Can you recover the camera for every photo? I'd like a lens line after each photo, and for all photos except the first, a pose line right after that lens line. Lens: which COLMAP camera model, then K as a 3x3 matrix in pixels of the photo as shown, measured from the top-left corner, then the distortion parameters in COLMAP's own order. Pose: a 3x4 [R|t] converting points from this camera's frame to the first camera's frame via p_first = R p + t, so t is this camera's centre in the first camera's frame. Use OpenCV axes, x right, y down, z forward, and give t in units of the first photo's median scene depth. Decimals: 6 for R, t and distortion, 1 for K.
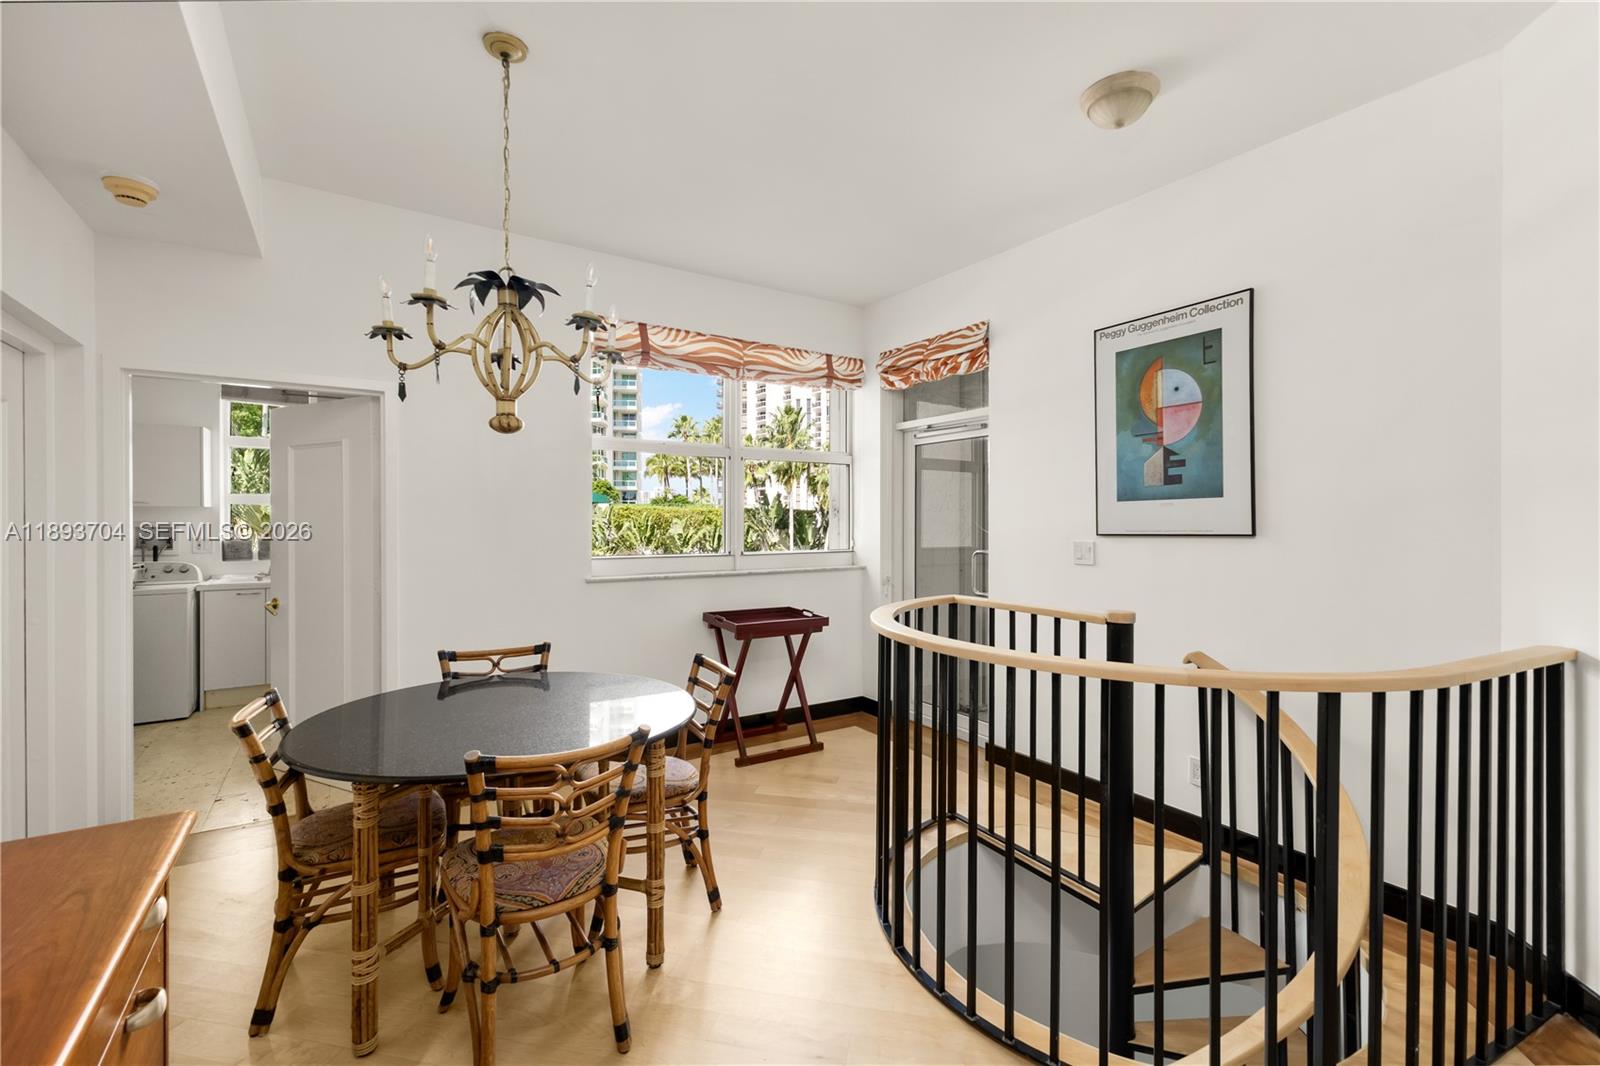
lens RADIAL K [[690.4, 0, 807.5], [0, 690.4, 520.7], [0, 0, 1]] dist [0.015314, -0.000318]
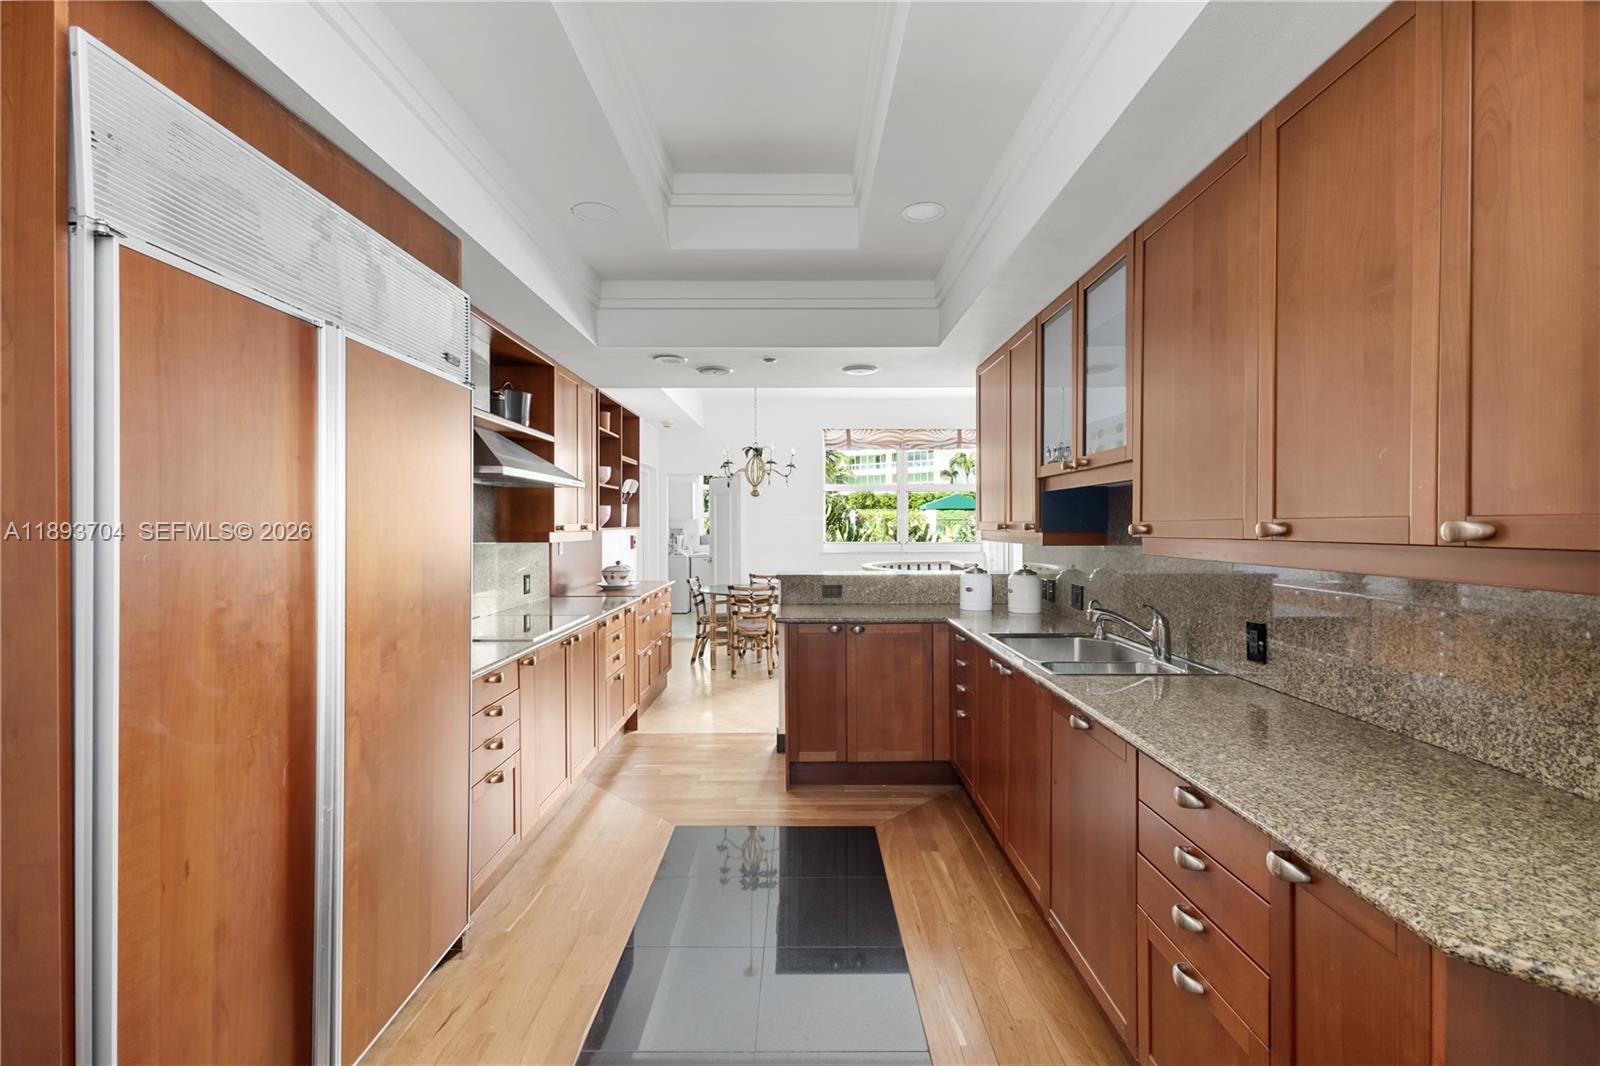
lens RADIAL K [[690.4, 0, 800.6], [0, 690.4, 531.2], [0, 0, 1]] dist [0.015314, -0.000318]
pose [[0.837308, 0.005470, -0.546704, 1.047745], [-0.001268, 0.999967, 0.008063, 0.000242], [0.546730, -0.006058, 0.837287, -1.080800]]
